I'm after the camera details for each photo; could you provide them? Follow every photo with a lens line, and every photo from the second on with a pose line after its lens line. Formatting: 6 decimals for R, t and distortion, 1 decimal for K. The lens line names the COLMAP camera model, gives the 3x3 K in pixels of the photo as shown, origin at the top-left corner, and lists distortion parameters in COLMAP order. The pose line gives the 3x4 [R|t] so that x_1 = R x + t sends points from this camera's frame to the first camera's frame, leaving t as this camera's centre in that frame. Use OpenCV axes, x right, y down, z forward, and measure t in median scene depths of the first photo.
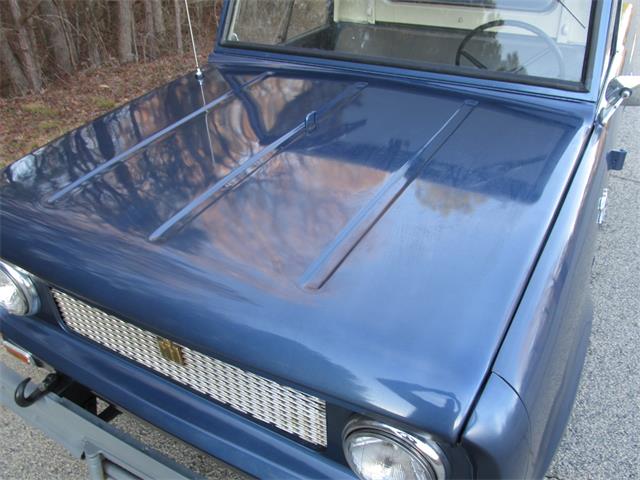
lens RADIAL K [[531.1, 0, 315.7], [0, 531.1, 242.4], [0, 0, 1]] dist [-0.056936, 0.025577]
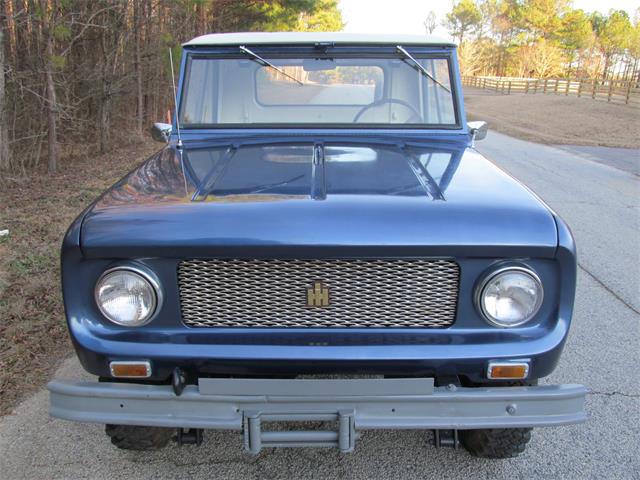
lens RADIAL K [[531.1, 0, 317.1], [0, 531.1, 244.5], [0, 0, 1]] dist [-0.056936, 0.025577]
pose [[0.880742, -0.129753, 0.455475, -0.625838], [0.245010, 0.947870, -0.203746, 0.259750], [-0.405295, 0.291044, 0.866620, -0.122649]]
